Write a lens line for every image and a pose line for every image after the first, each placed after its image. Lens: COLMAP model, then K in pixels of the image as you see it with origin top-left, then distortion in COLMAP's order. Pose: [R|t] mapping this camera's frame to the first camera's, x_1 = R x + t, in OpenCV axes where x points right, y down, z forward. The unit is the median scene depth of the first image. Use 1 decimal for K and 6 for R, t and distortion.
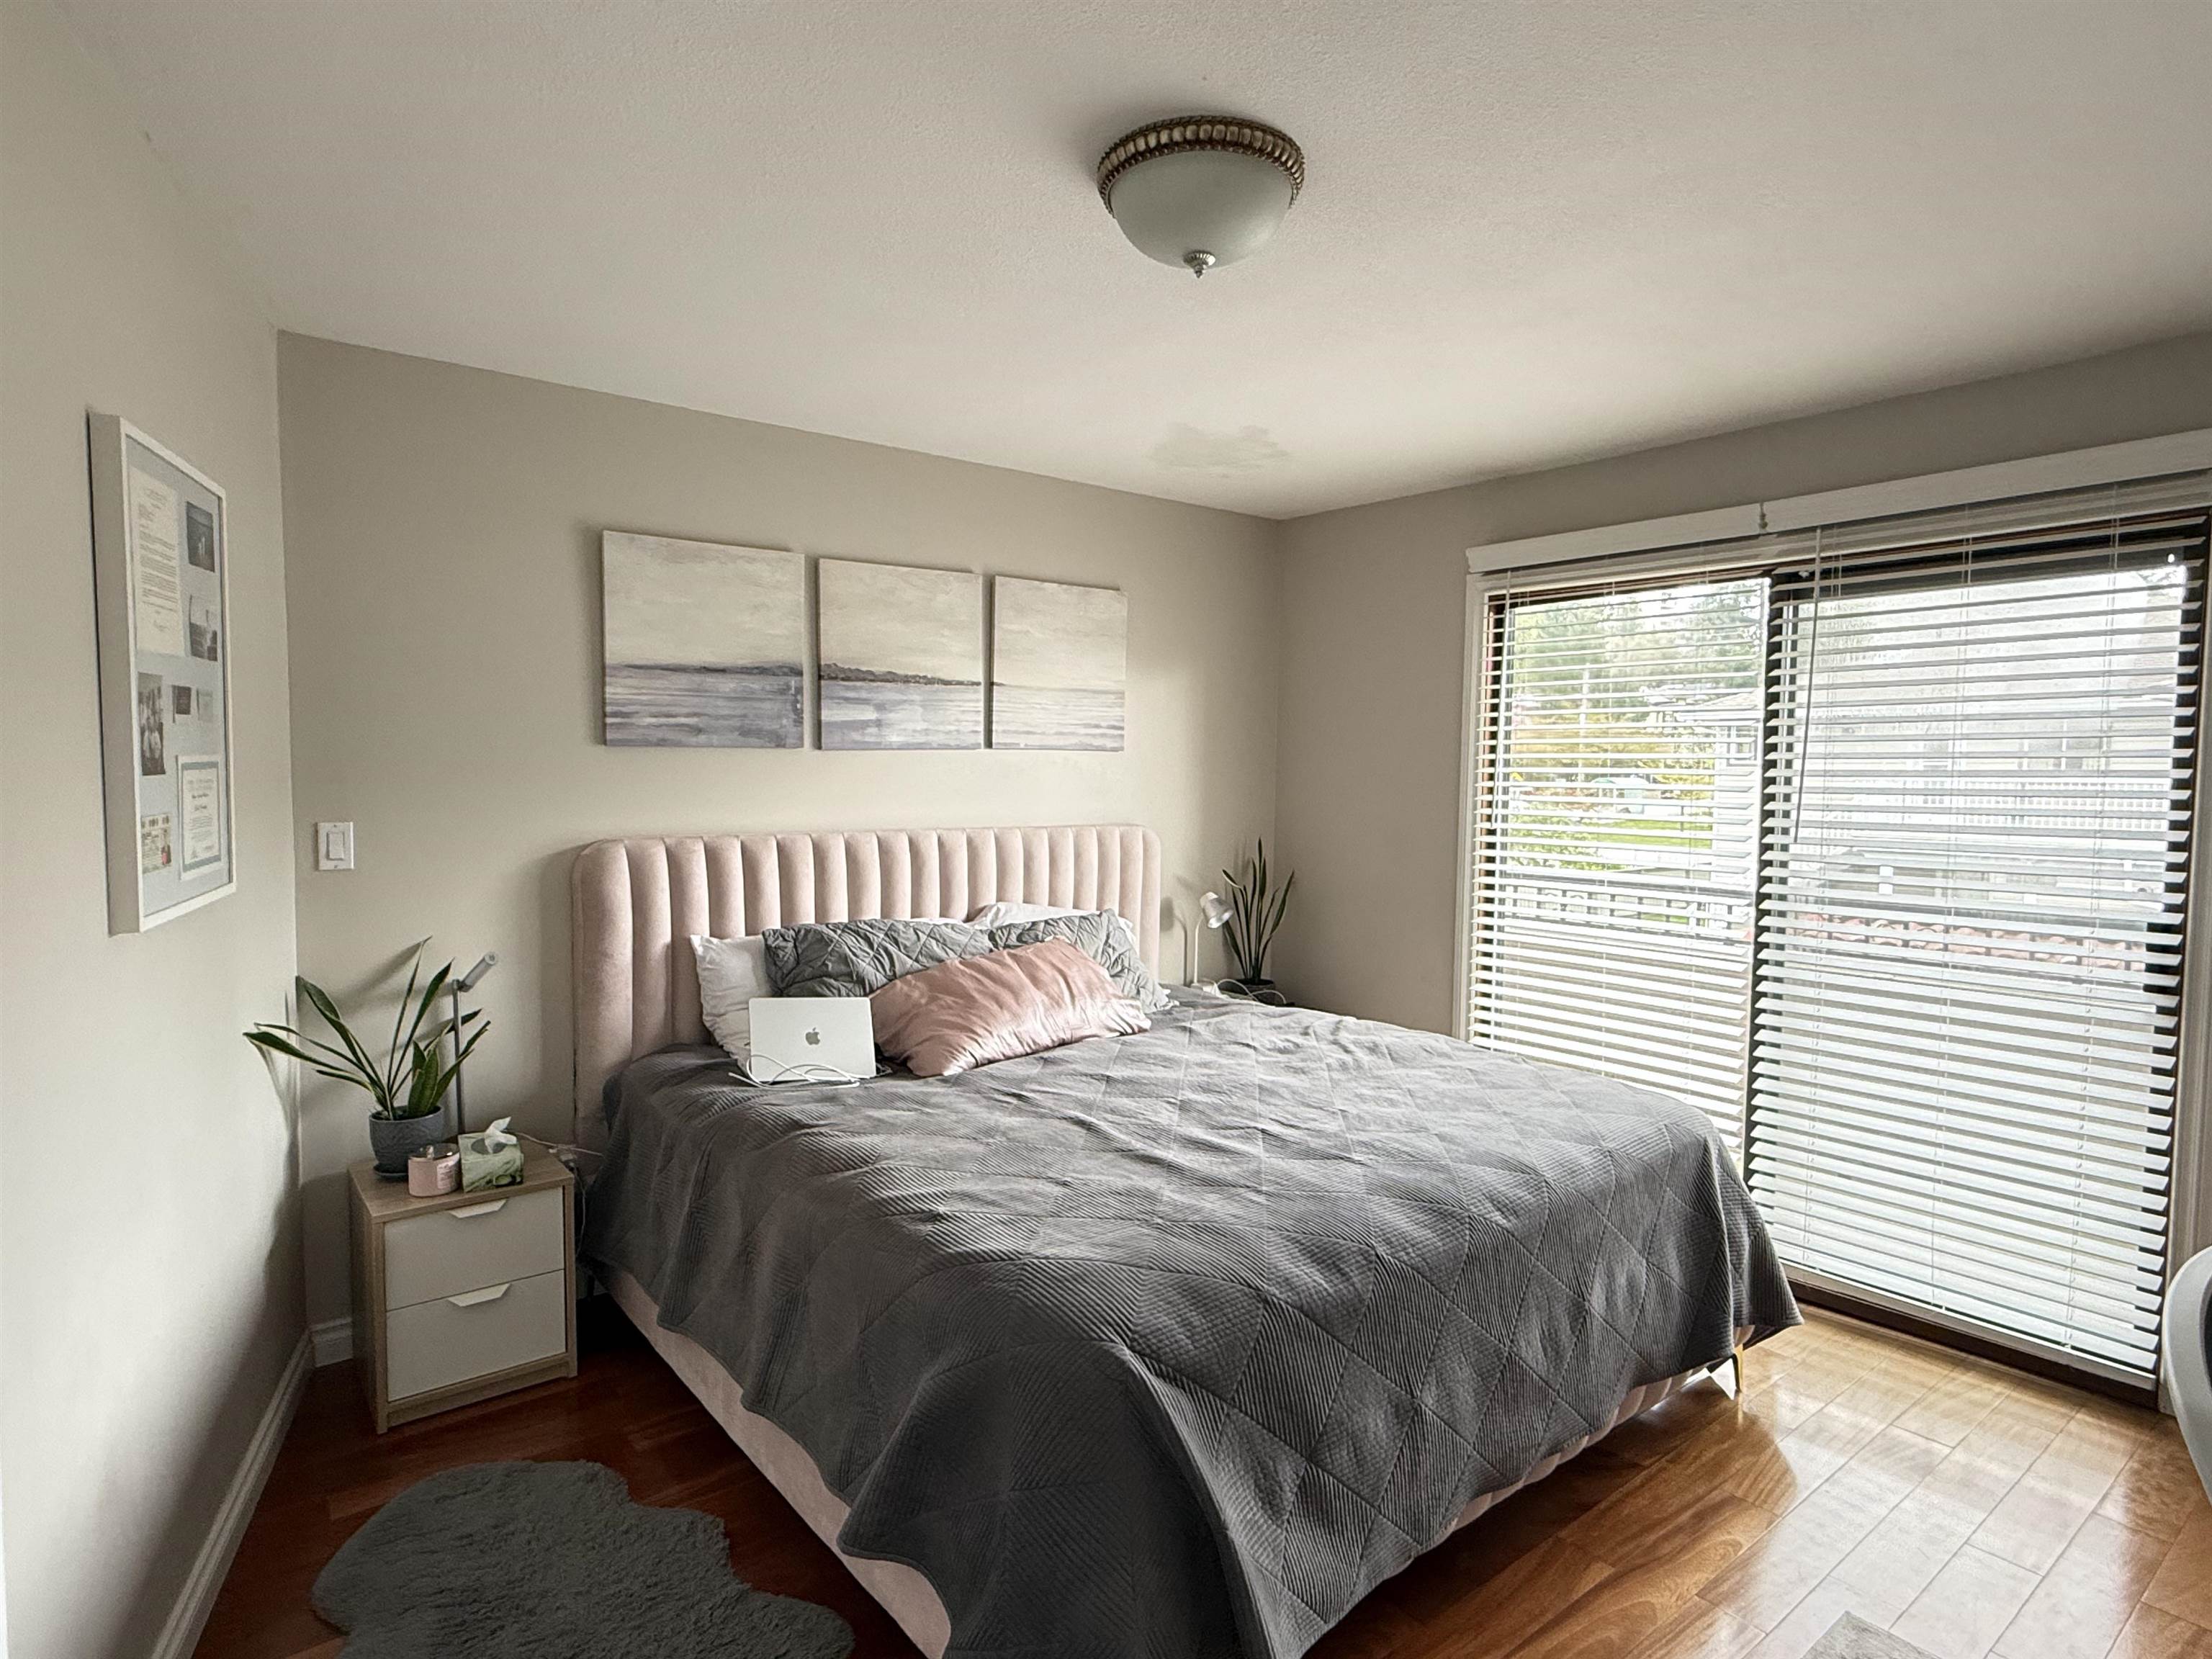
lens RADIAL K [[1279.9, 0, 1093.4], [0, 1279.9, 826.6], [0, 0, 1]] dist [0.004465, 0.000420]
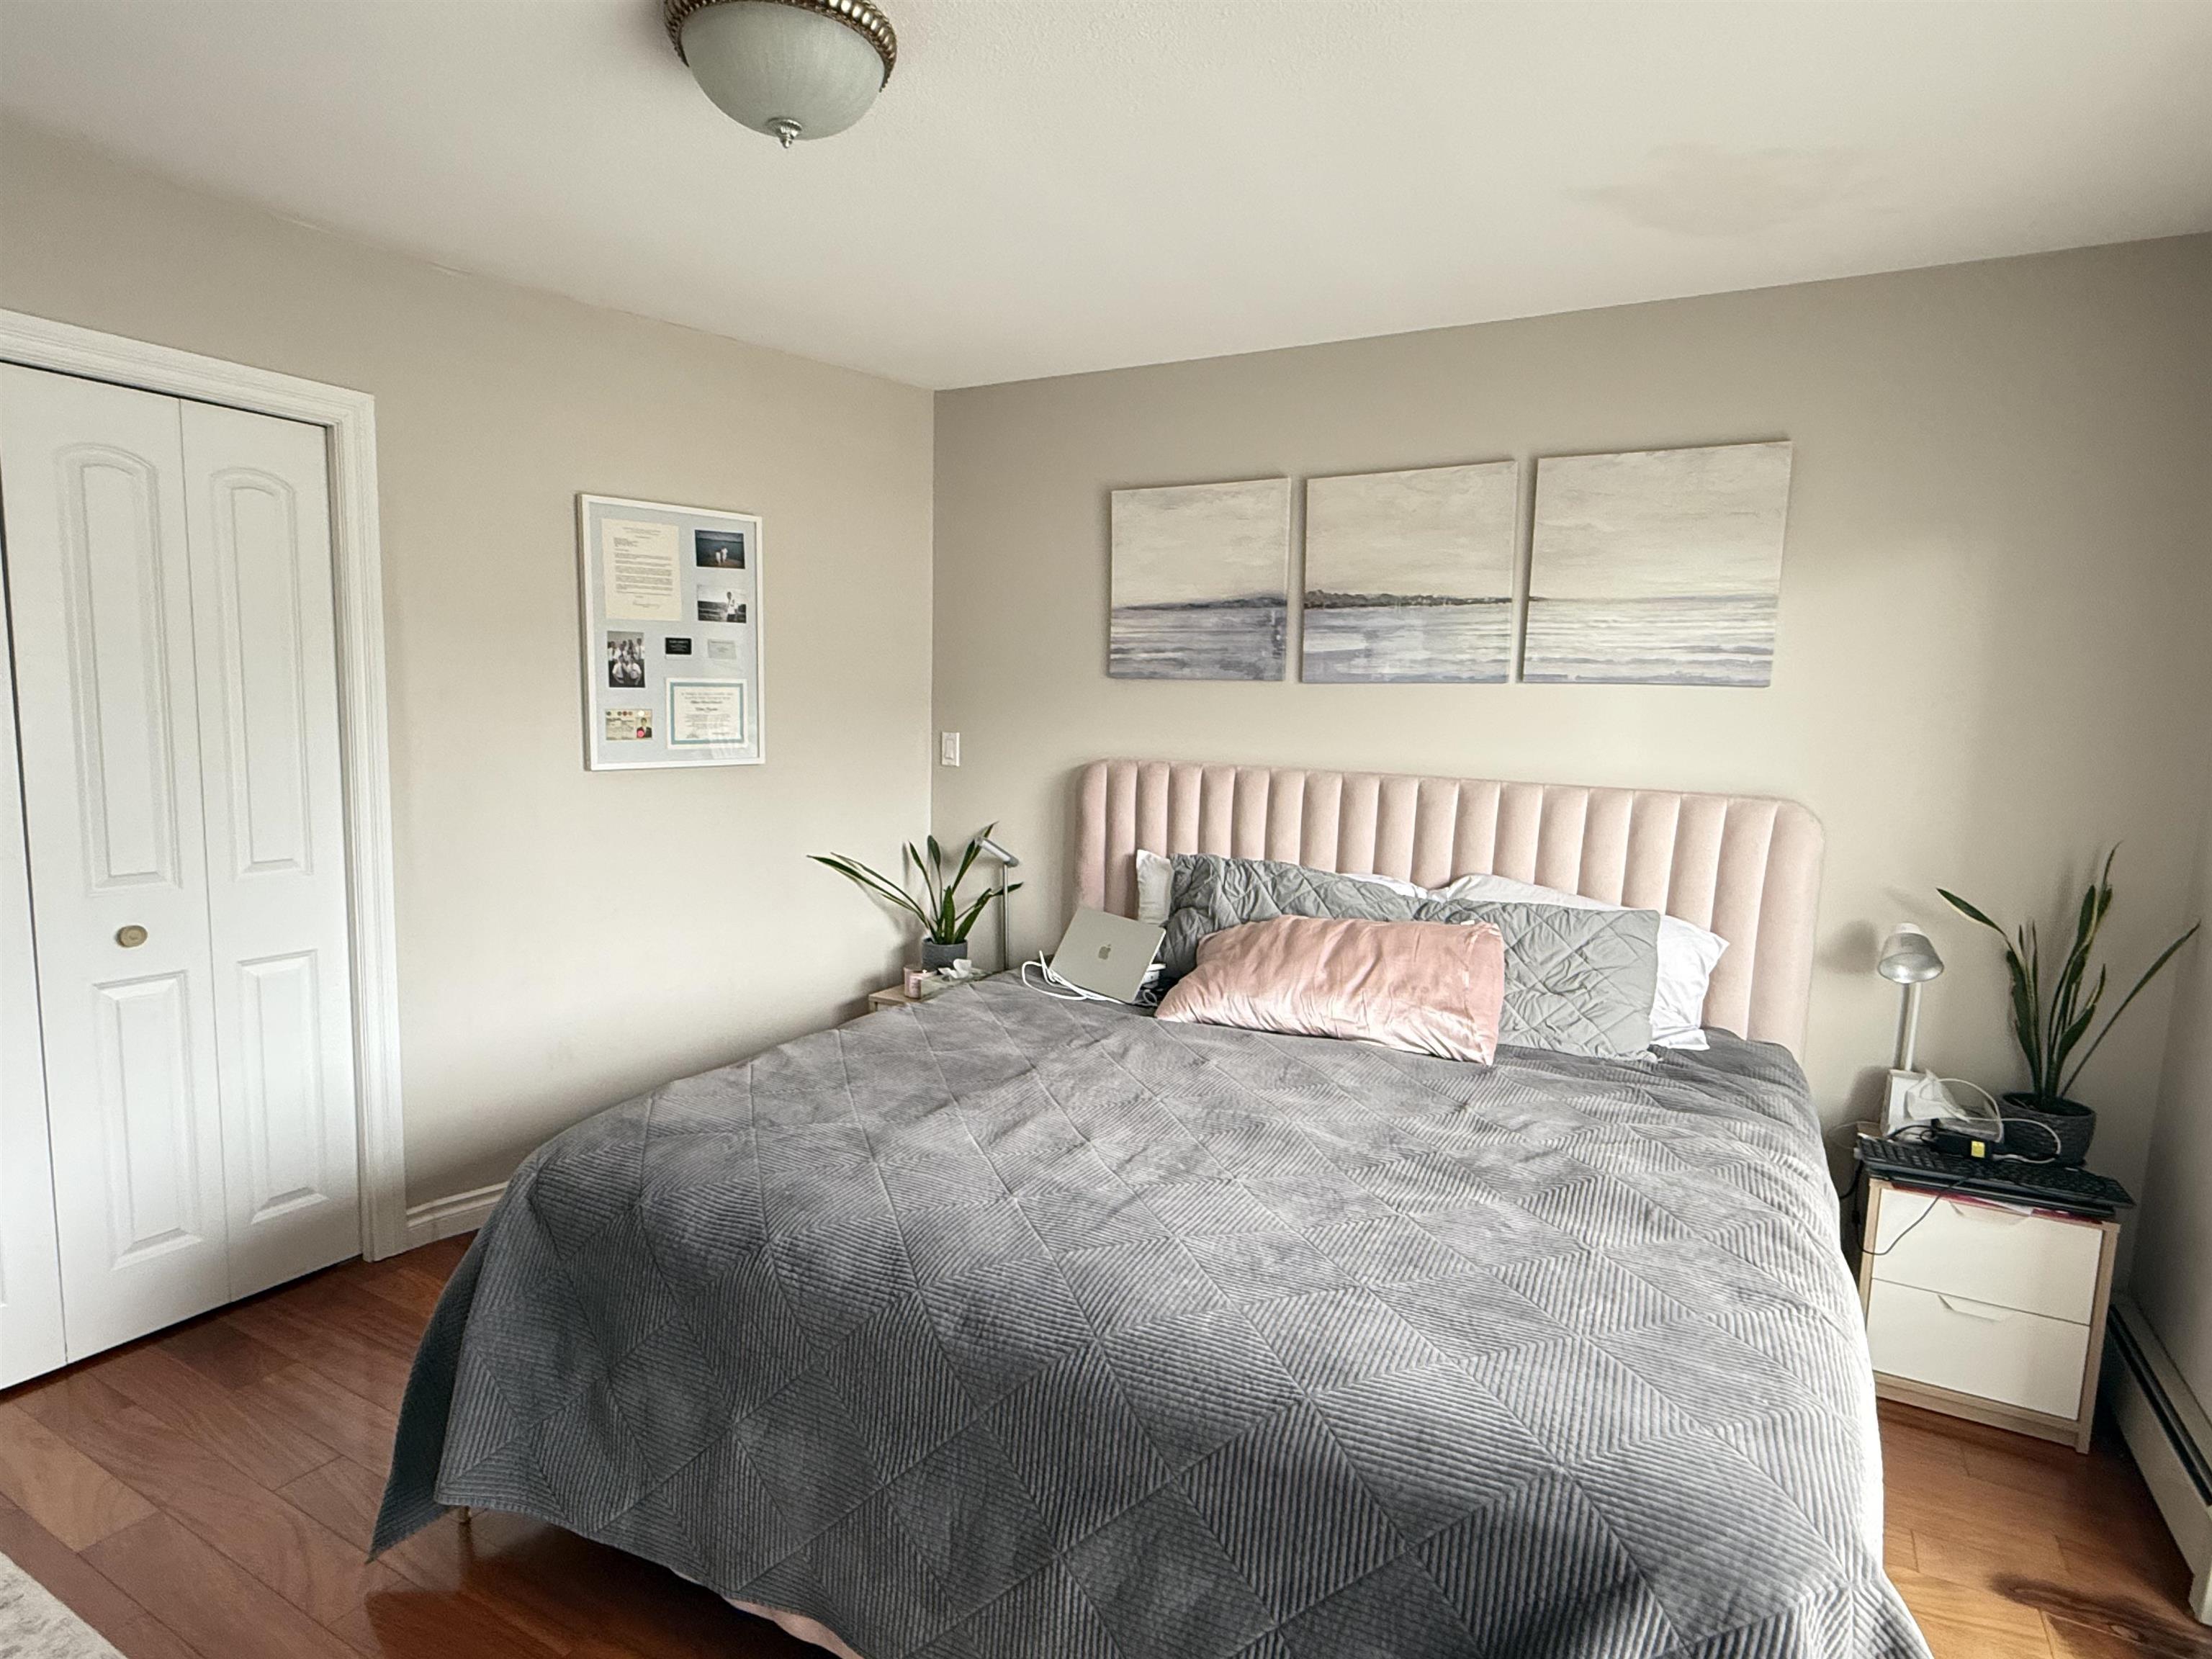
lens RADIAL K [[1279.9, 0, 1093.4], [0, 1279.9, 826.6], [0, 0, 1]] dist [0.004465, 0.000420]
pose [[0.328915, 0.096152, -0.939452, 0.641995], [-0.069922, 0.994552, 0.077311, -0.016324], [0.941768, 0.040260, 0.333846, 0.540408]]
